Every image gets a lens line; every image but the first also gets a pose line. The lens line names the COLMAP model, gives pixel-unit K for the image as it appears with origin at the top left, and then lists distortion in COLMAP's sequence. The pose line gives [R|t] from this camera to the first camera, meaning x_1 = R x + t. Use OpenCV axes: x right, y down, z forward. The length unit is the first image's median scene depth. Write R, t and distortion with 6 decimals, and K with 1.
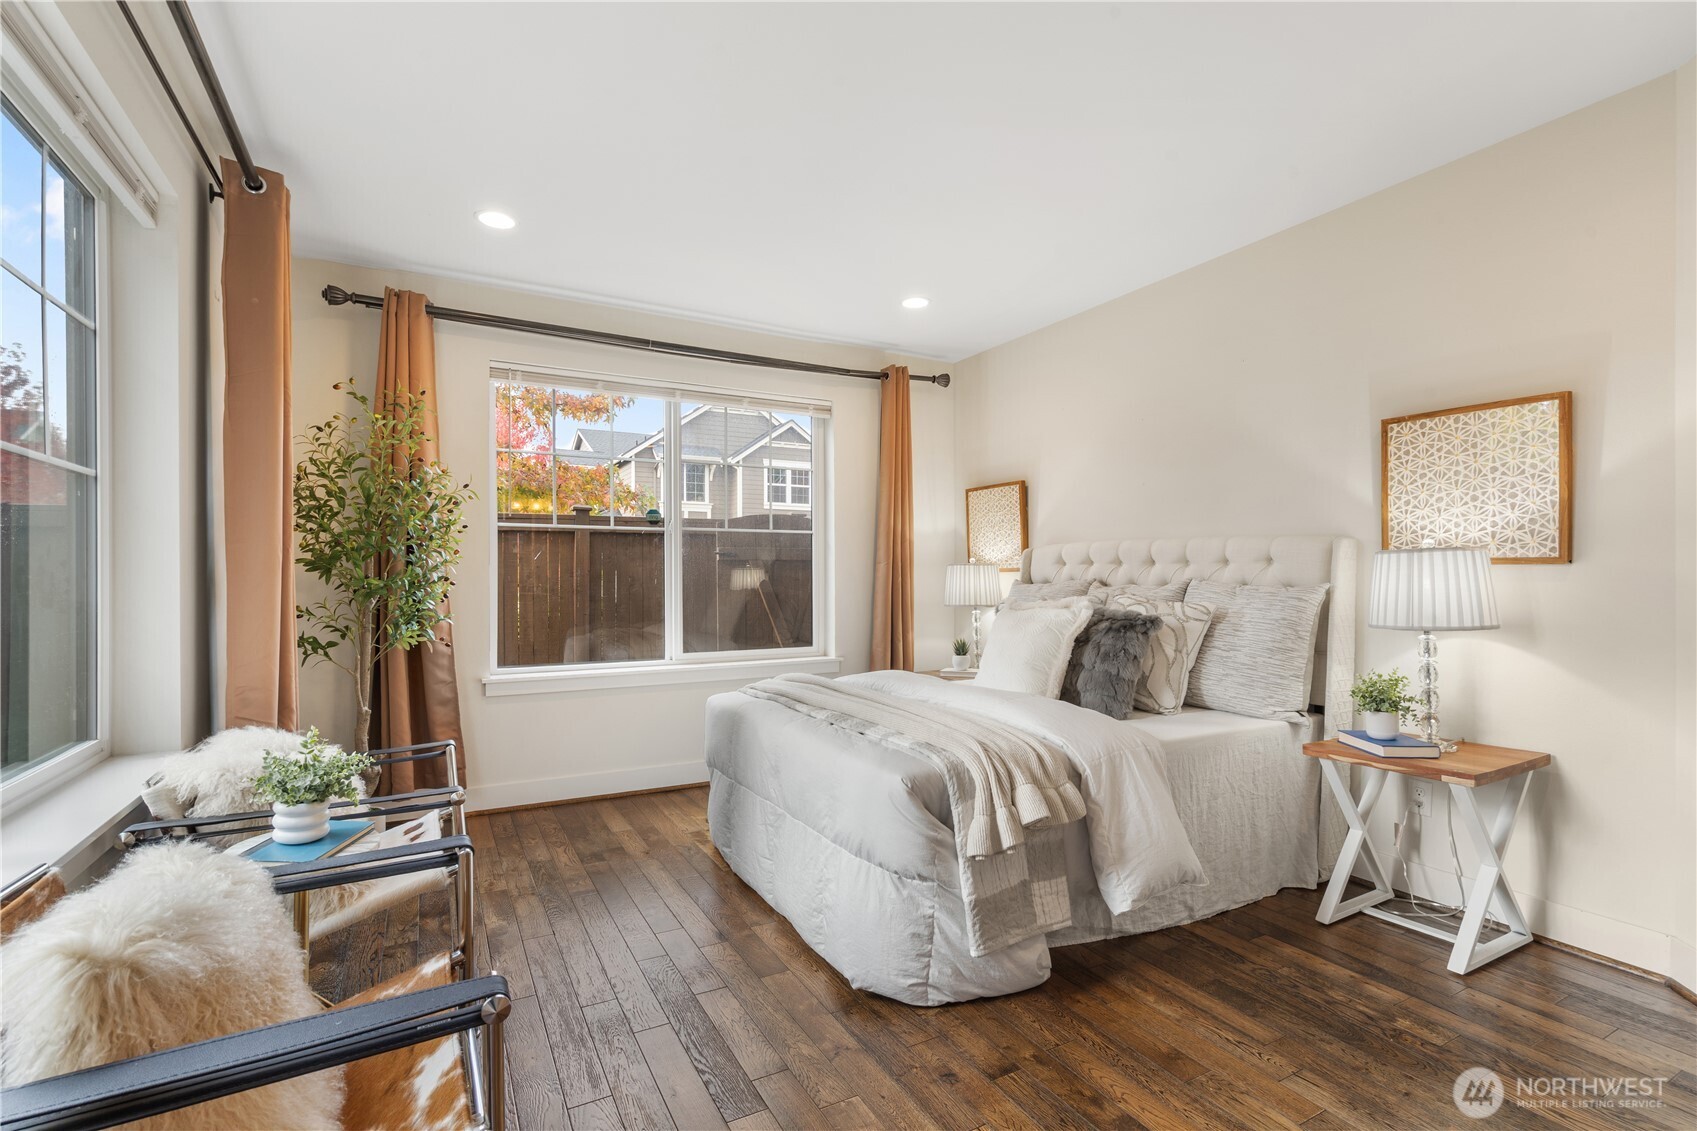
lens RADIAL K [[783.6, 0, 844.2], [0, 783.6, 564.2], [0, 0, 1]] dist [-0.002867, -0.000175]
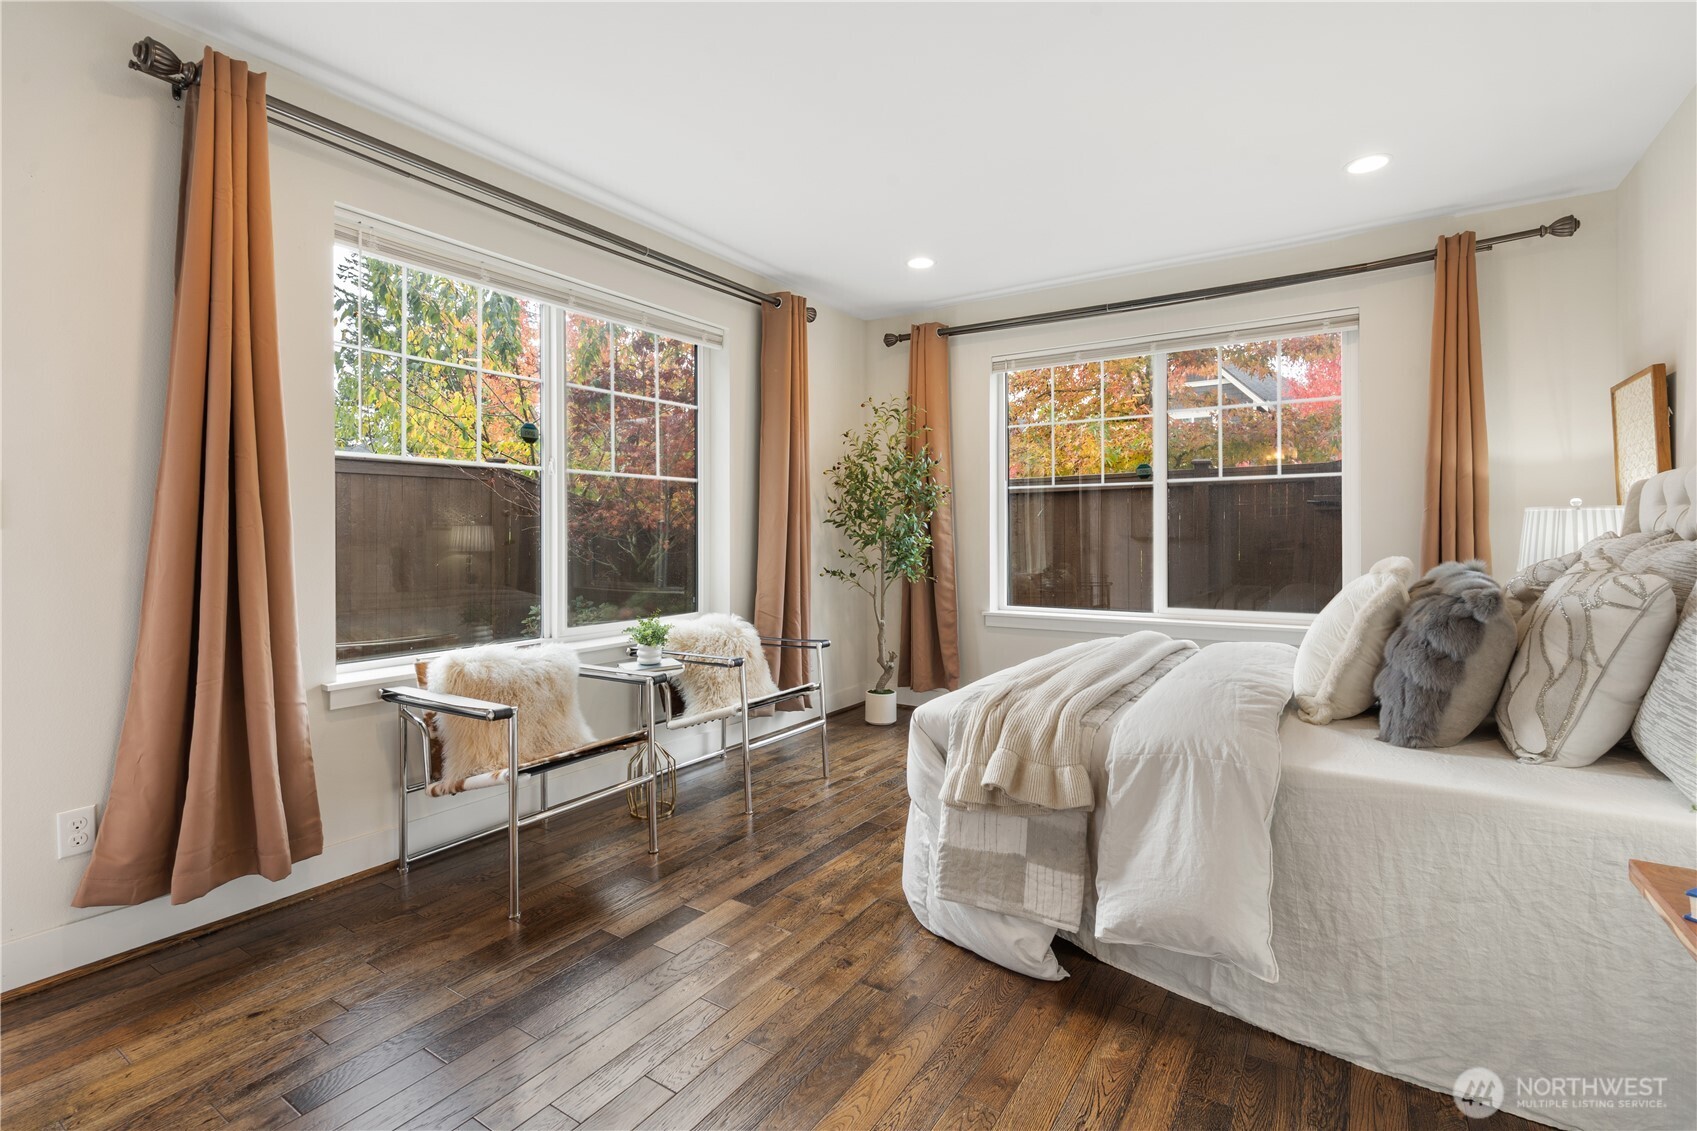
lens RADIAL K [[776.5, 0, 846.5], [0, 776.5, 515.7], [0, 0, 1]] dist [0.000050, 0.000120]
pose [[0.467413, -0.020573, -0.883800, 0.572382], [0.016431, 0.999759, -0.014582, 0.006658], [0.883886, -0.007706, 0.467638, 0.233318]]
